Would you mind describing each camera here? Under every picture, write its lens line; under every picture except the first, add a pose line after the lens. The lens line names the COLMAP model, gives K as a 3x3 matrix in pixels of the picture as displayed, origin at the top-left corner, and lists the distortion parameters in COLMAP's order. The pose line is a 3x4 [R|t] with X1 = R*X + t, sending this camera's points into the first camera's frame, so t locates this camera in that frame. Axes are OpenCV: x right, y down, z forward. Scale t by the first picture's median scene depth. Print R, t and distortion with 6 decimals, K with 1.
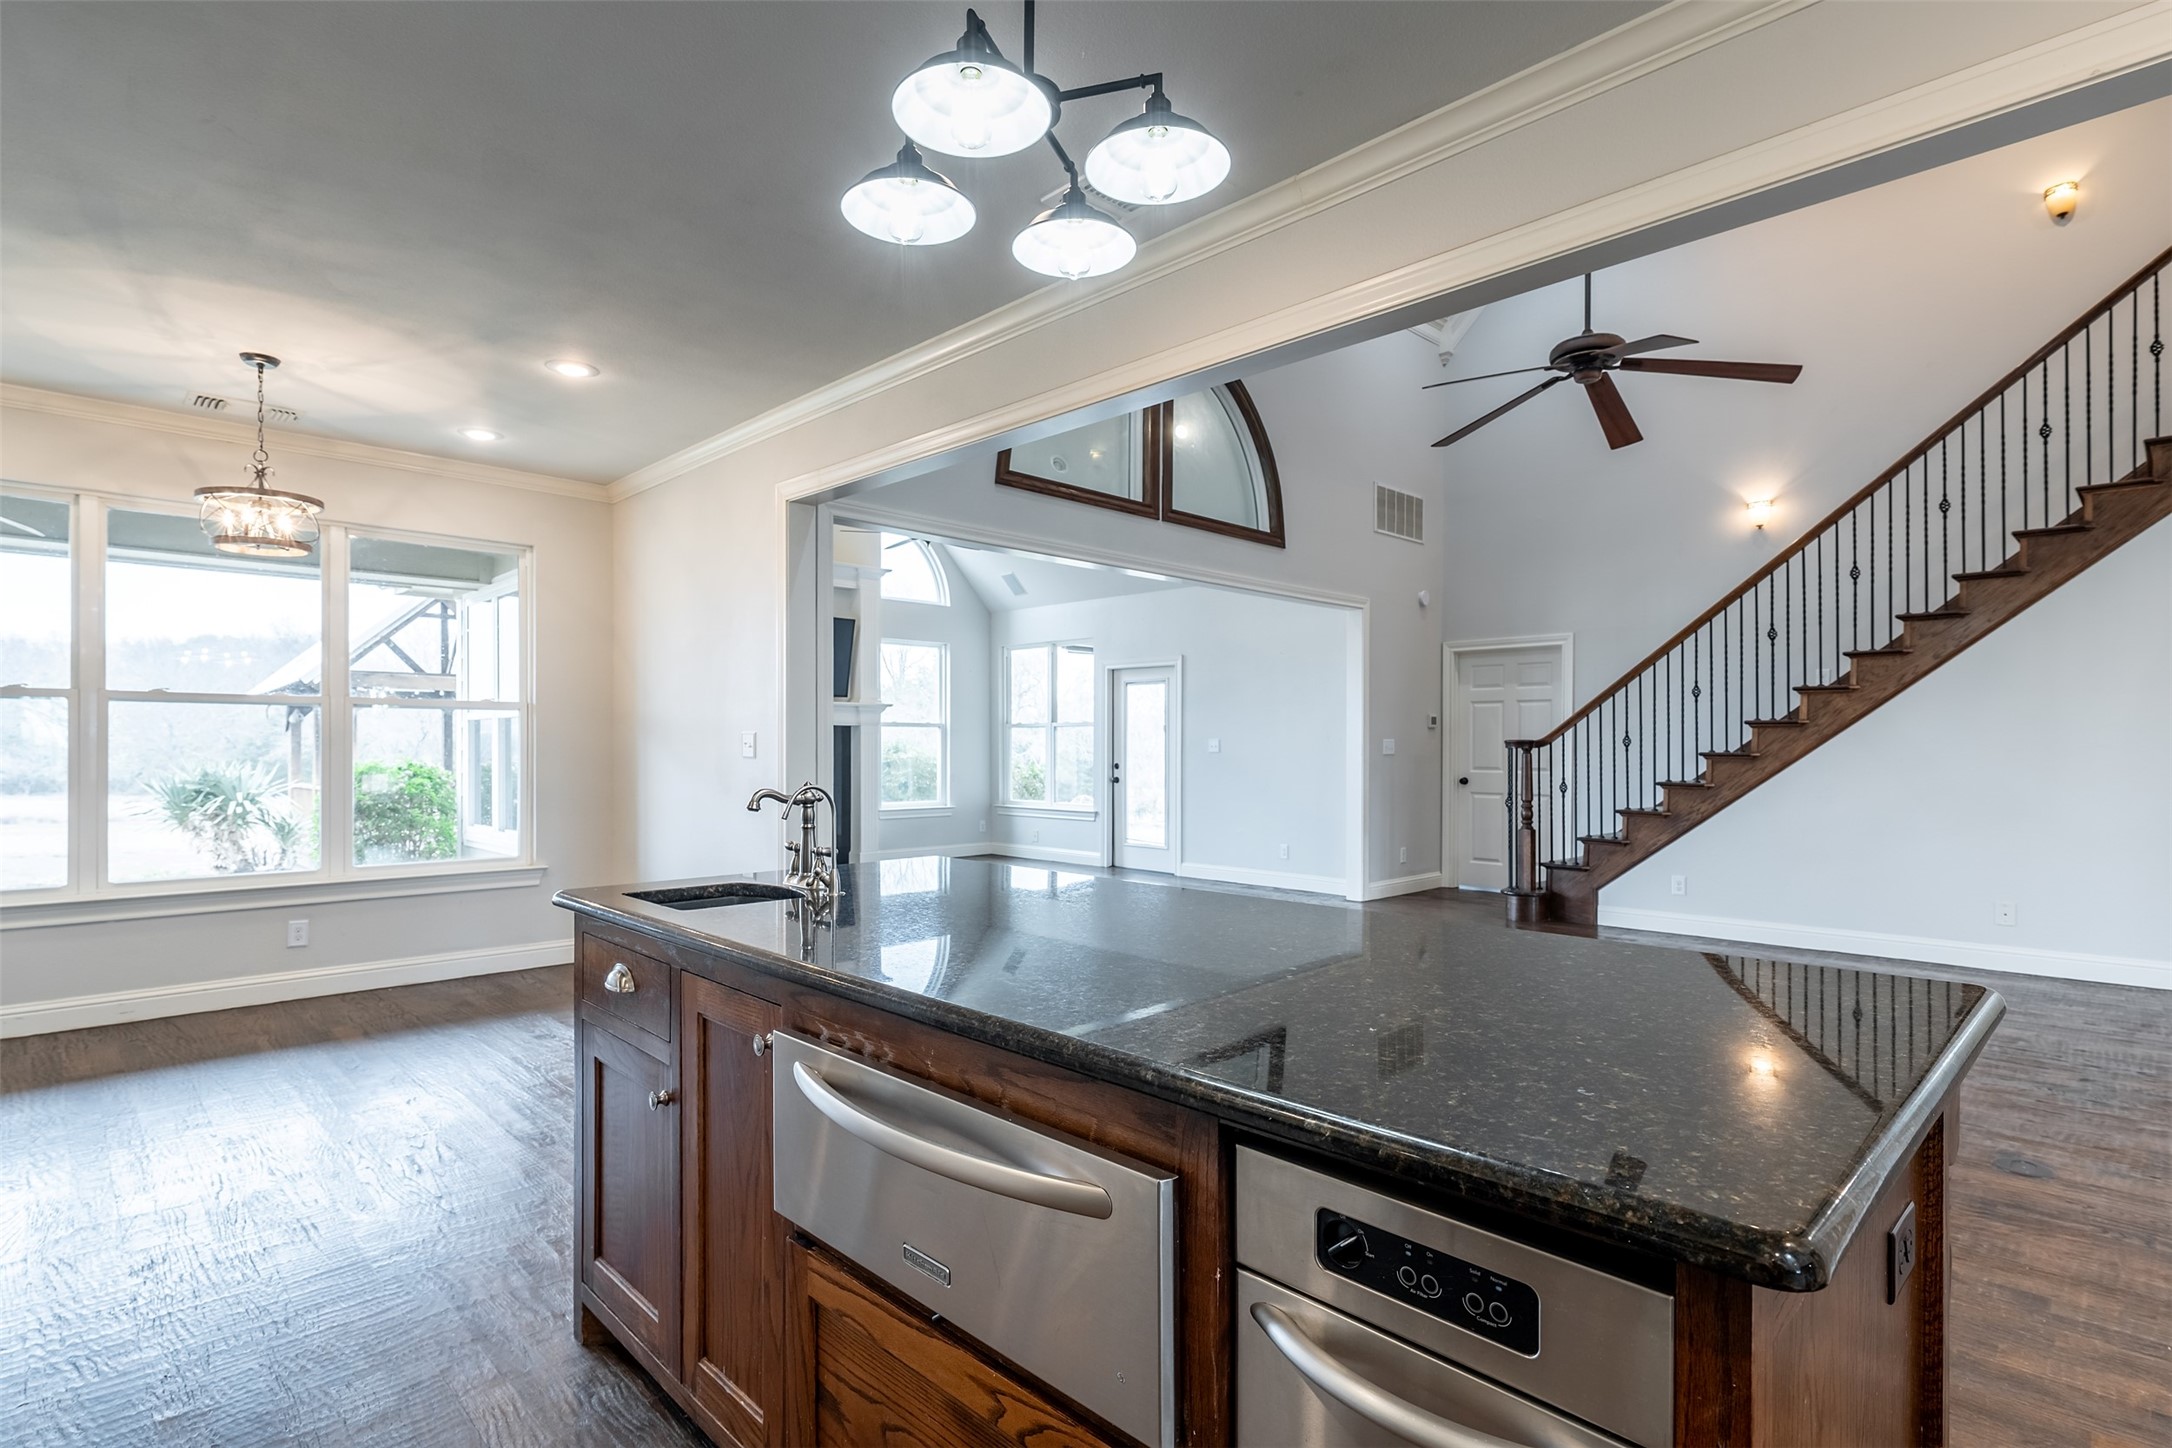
lens RADIAL K [[1063.9, 0, 1086.0], [0, 1063.9, 724.0], [0, 0, 1]] dist [0.002811, 0.000586]
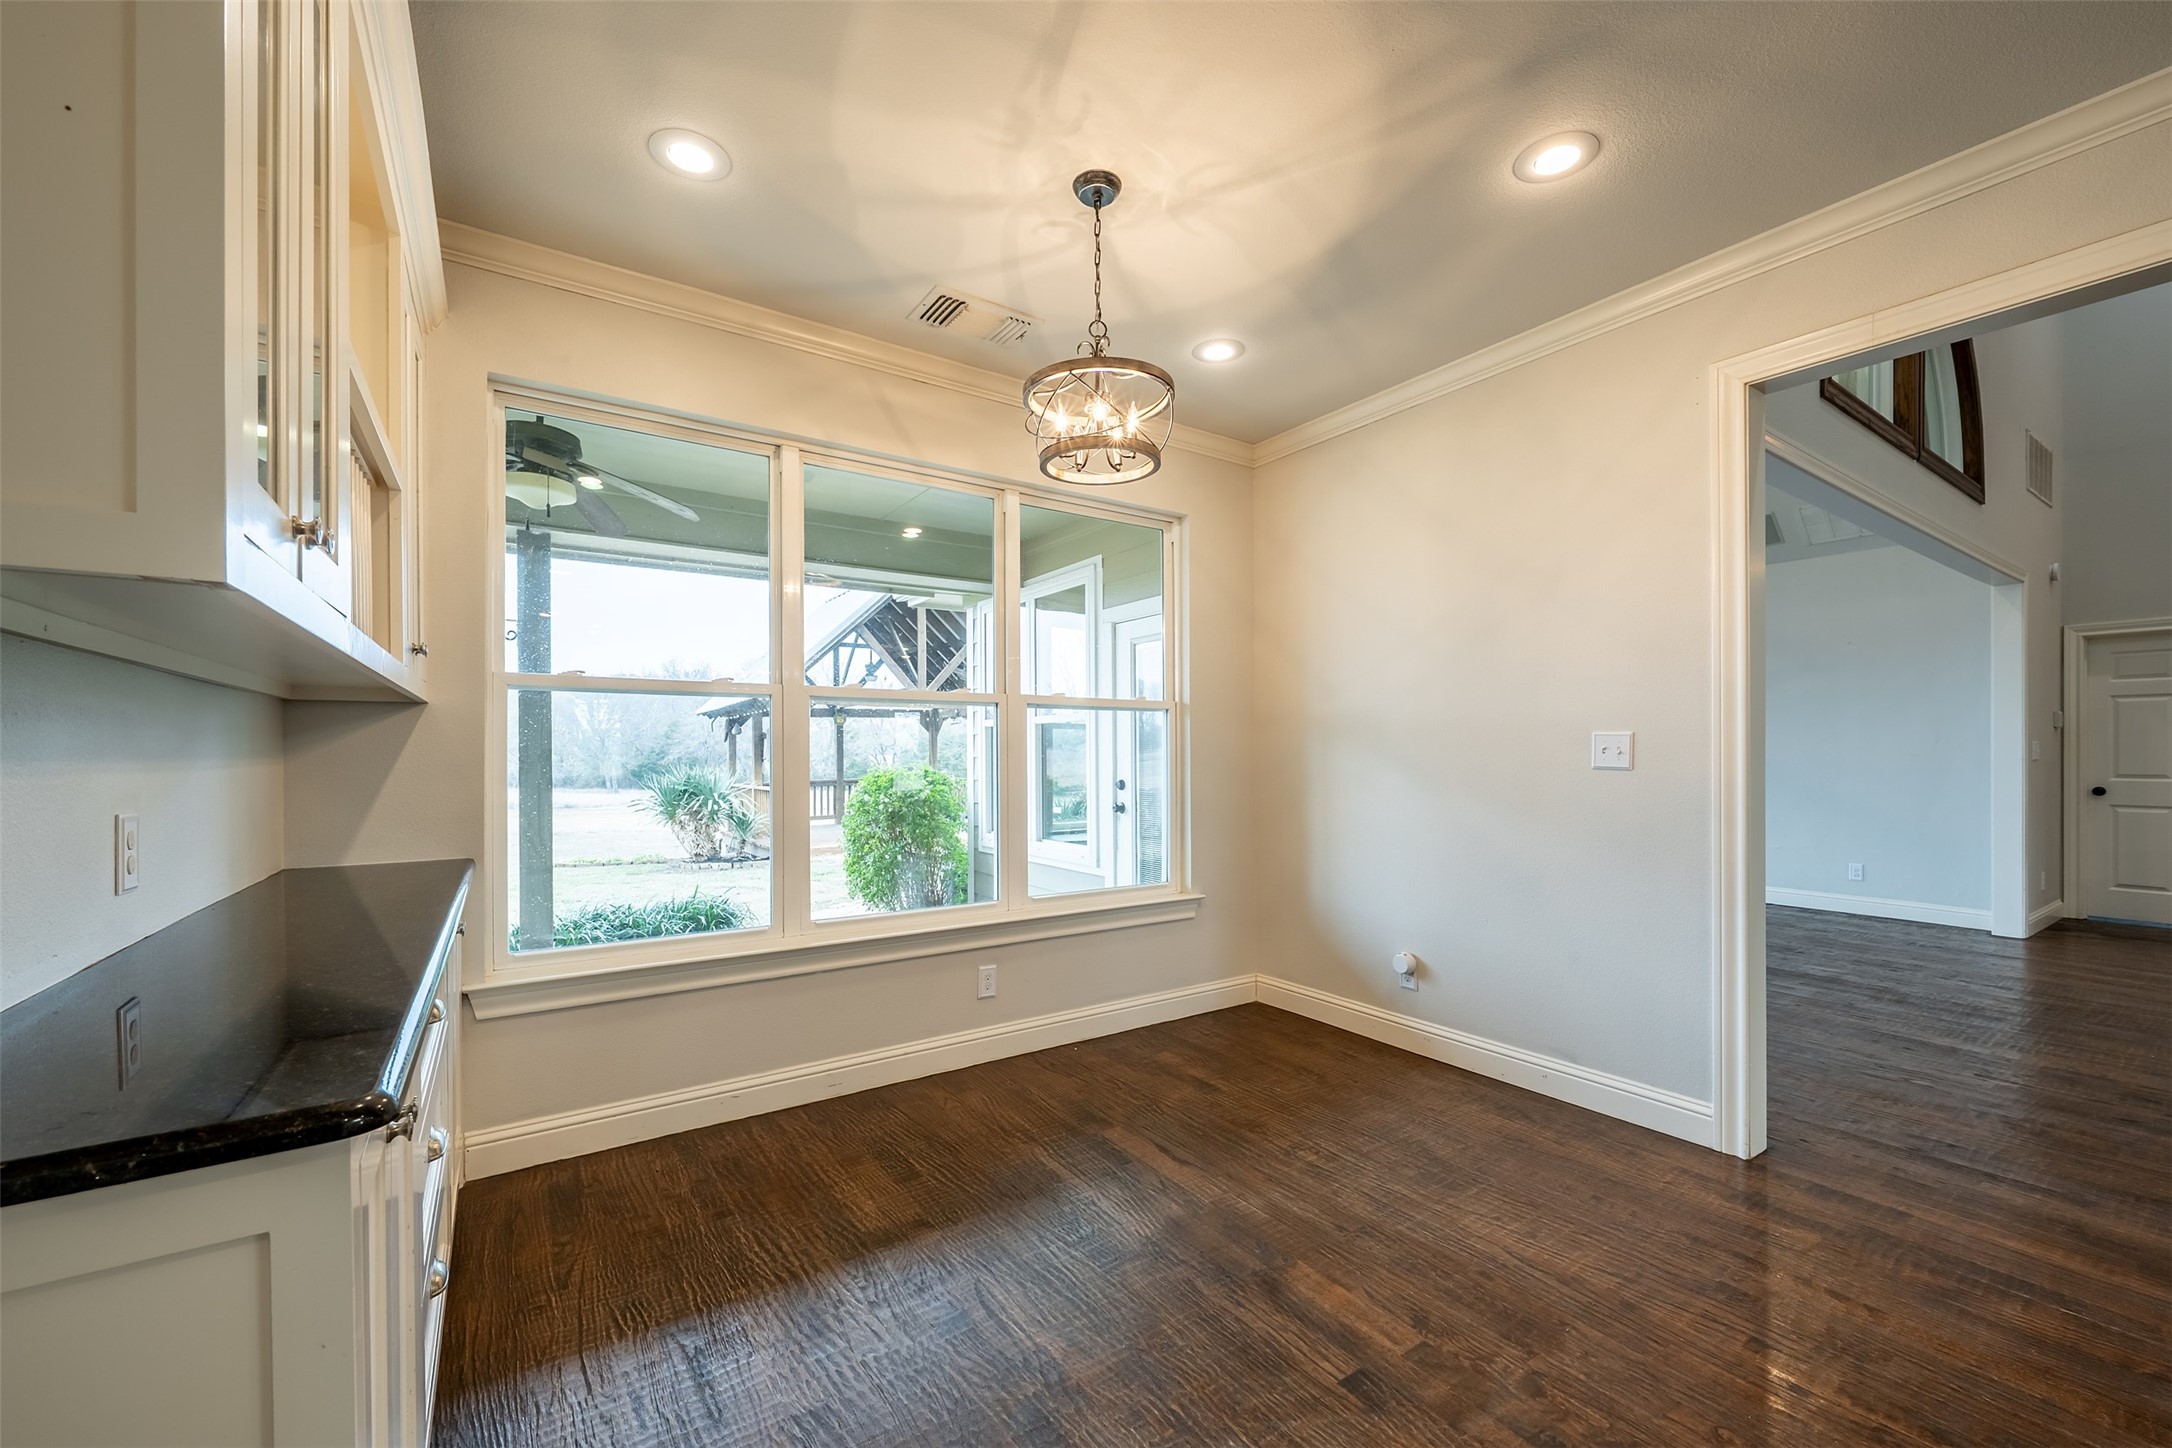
lens RADIAL K [[846.6, 0, 1081.5], [0, 846.6, 748.1], [0, 0, 1]] dist [0.000168, -0.000040]
pose [[0.983991, -0.004279, -0.178166, -0.337583], [0.007625, 0.999807, 0.018103, 0.002062], [0.178054, -0.019172, 0.983834, 0.226128]]
